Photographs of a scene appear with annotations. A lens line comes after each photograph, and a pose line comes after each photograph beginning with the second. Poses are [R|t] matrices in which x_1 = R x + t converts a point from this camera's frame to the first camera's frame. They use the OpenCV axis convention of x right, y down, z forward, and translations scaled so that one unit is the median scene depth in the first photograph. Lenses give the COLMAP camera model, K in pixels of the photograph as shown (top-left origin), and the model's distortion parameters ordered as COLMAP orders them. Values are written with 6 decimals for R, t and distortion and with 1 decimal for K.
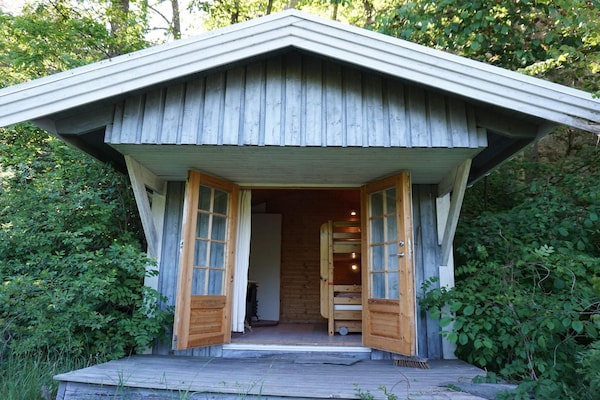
lens RADIAL K [[462.9, 0, 300.0], [0, 462.9, 200.0], [0, 0, 1]] dist [-0.009278, -0.008324]
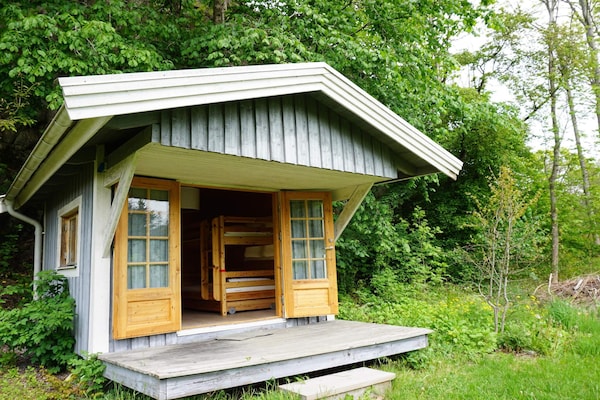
lens RADIAL K [[462.9, 0, 300.0], [0, 462.9, 200.0], [0, 0, 1]] dist [-0.009278, -0.008324]
pose [[0.778182, 0.053580, 0.625749, -0.732963], [-0.082111, 0.996482, 0.016788, -0.039309], [-0.622648, -0.064445, 0.779844, 0.006262]]
